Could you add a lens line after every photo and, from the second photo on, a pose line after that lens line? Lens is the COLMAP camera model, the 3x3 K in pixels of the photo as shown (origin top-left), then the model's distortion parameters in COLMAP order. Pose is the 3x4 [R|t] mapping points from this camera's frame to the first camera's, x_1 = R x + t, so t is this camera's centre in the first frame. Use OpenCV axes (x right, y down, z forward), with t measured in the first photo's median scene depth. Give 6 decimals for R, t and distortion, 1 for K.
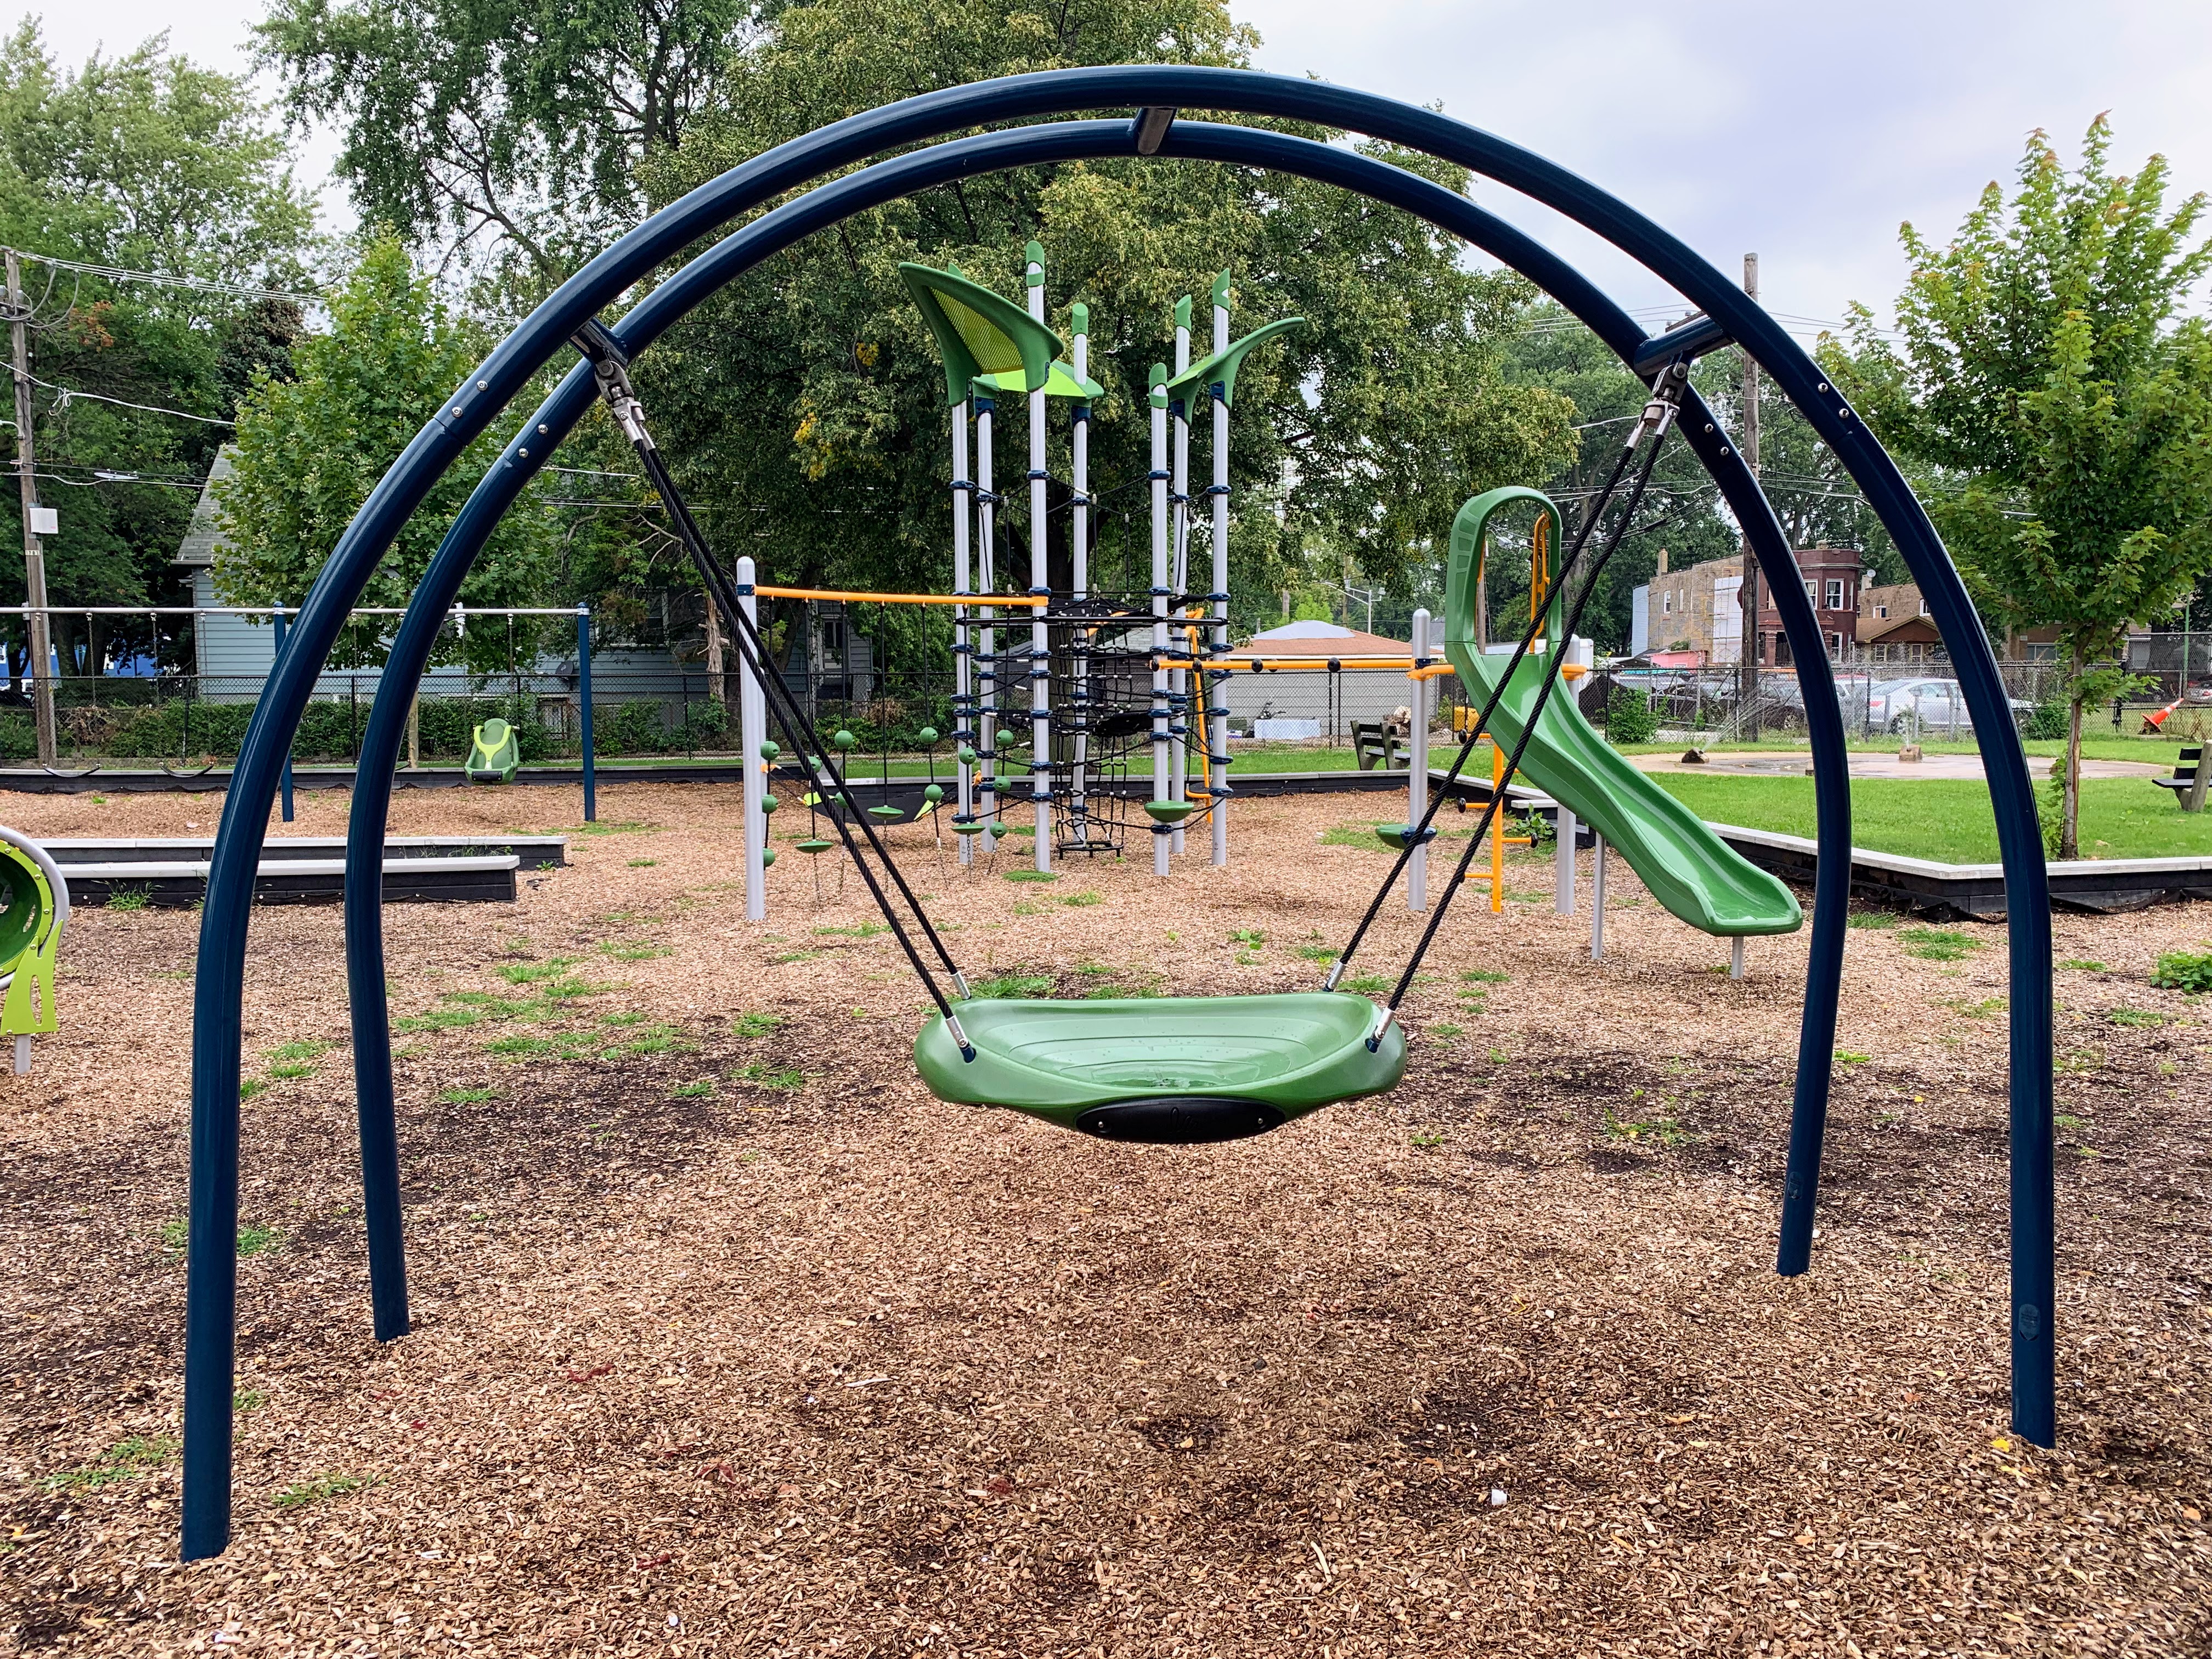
lens RADIAL K [[1654.8, 0, 1105.7], [0, 1654.8, 839.0], [0, 0, 1]] dist [0.001875, -0.000475]
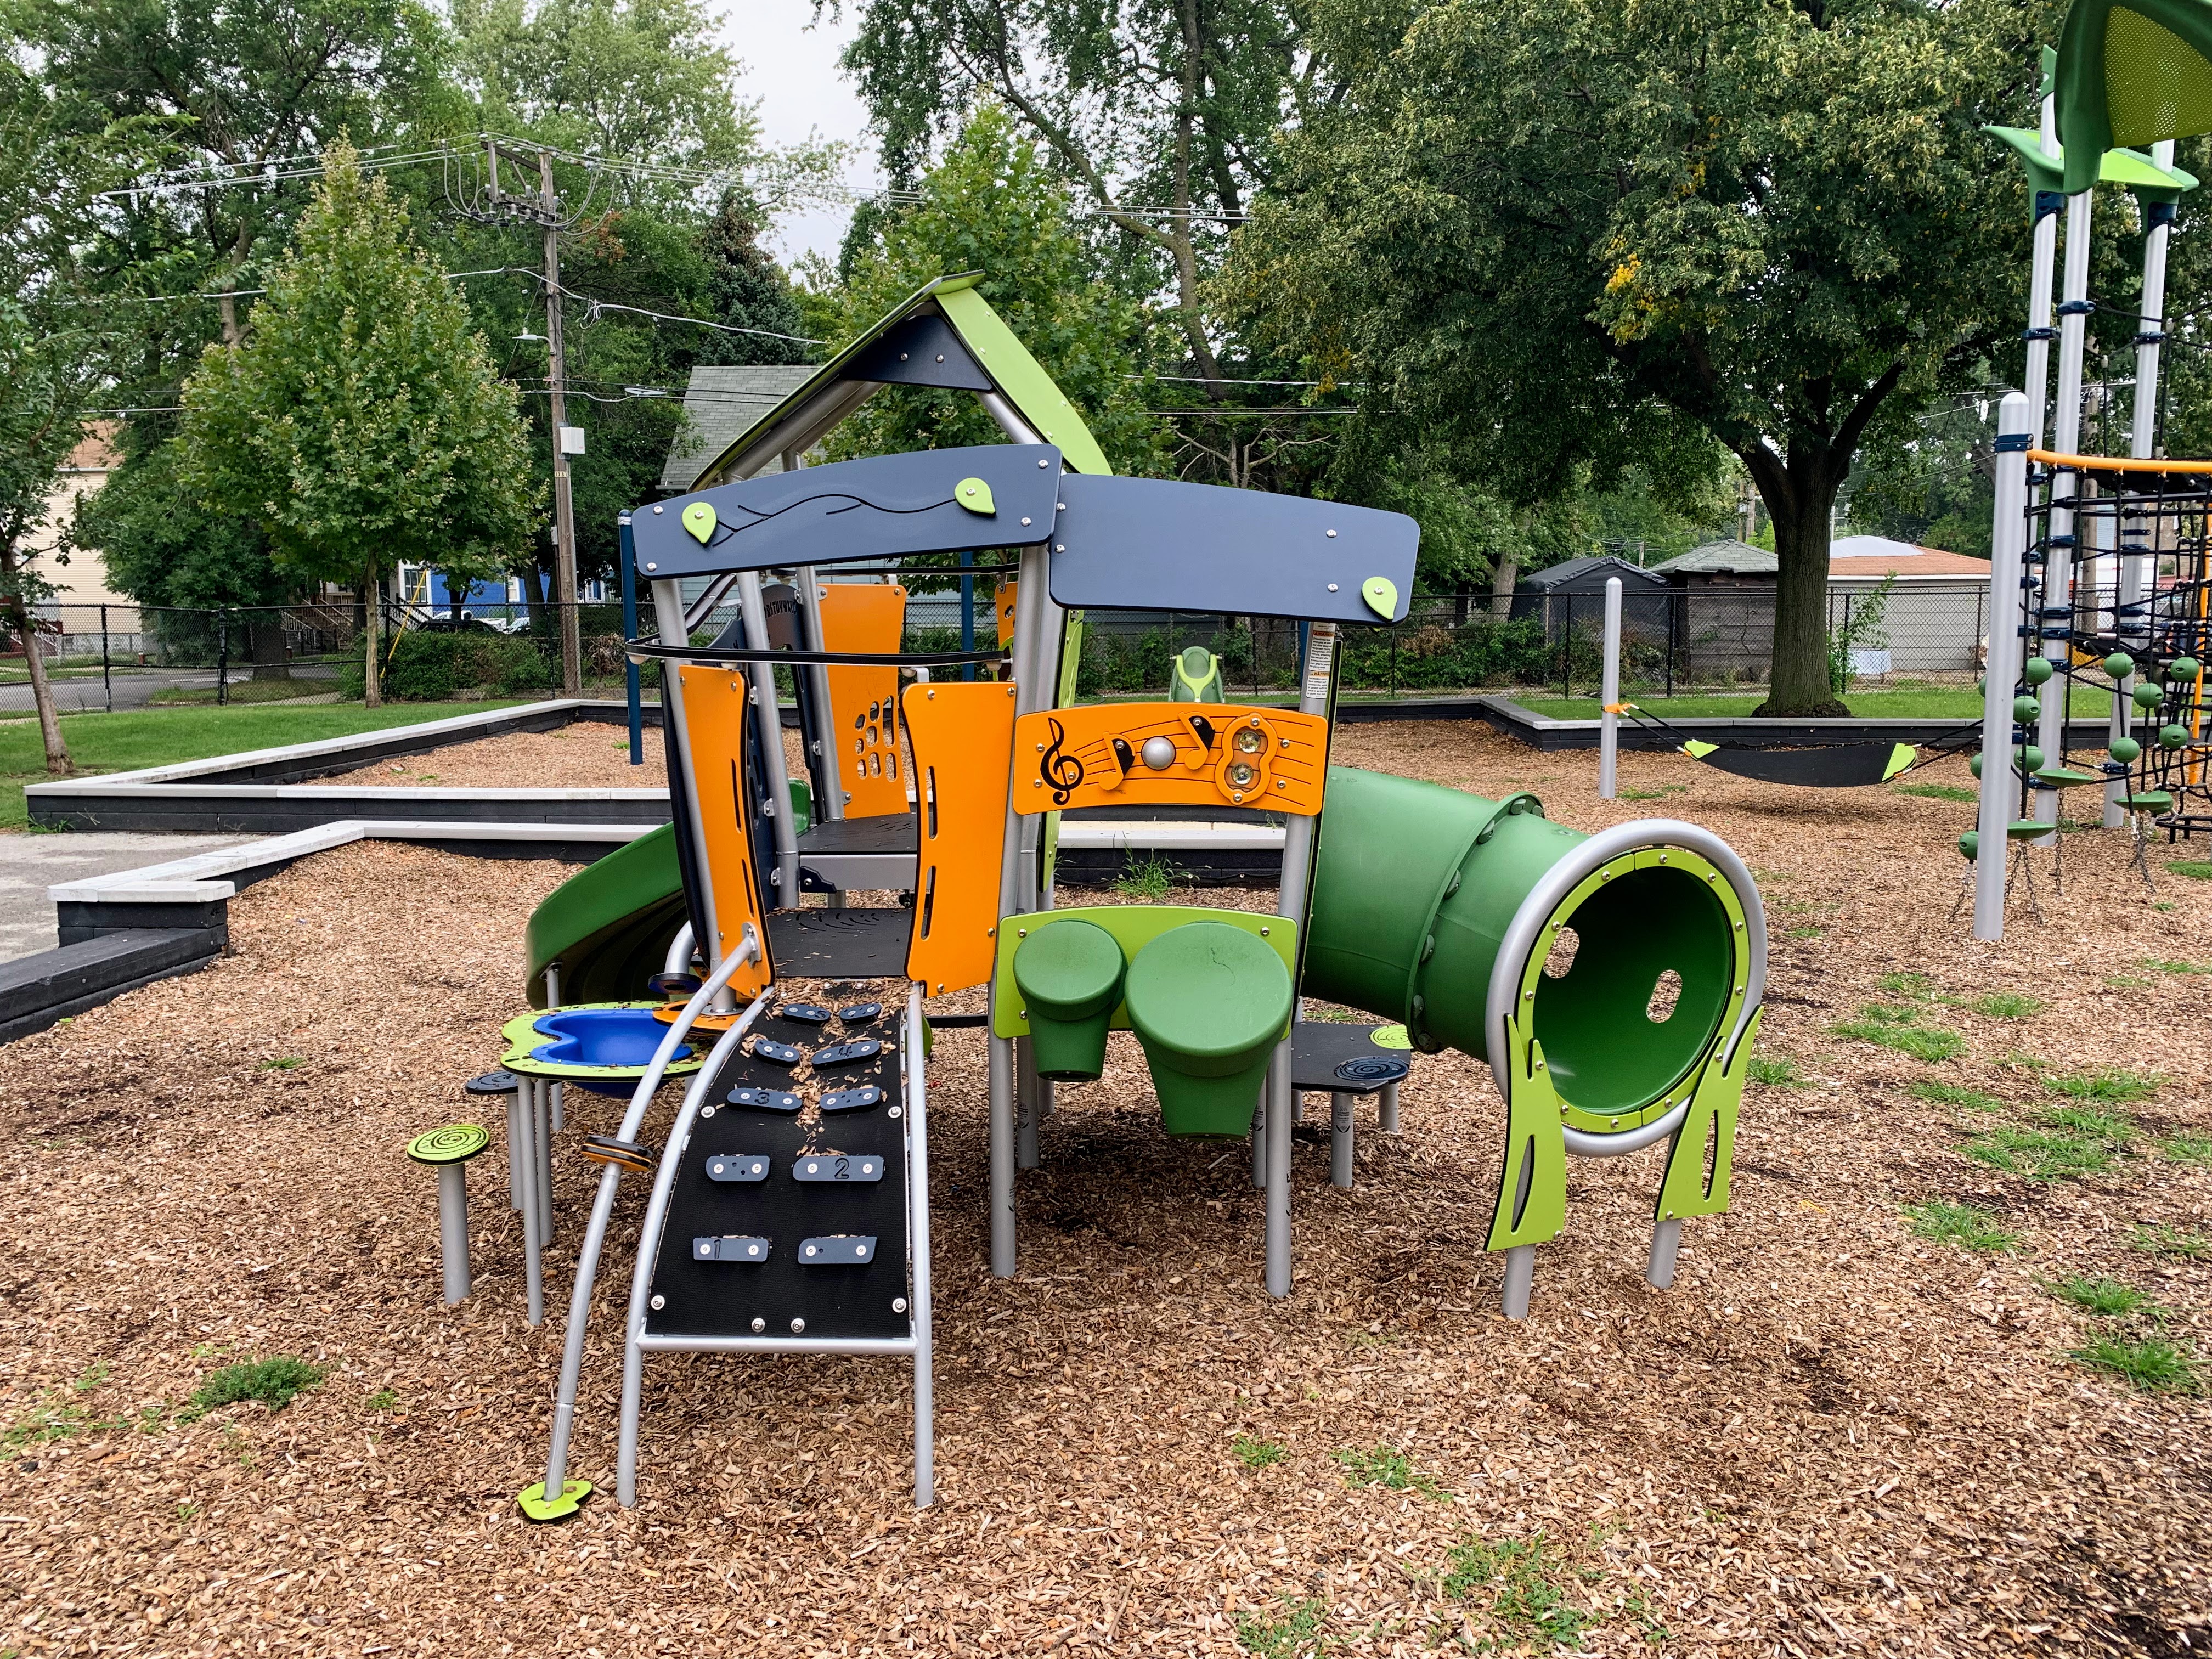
lens RADIAL K [[1702.8, 0, 1106.8], [0, 1702.8, 745.5], [0, 0, 1]] dist [0.037351, 0.007886]
pose [[0.984295, 0.008132, -0.176346, -0.283005], [-0.011291, 0.999793, -0.016922, -0.008662], [0.176172, 0.018648, 0.984183, 0.162453]]
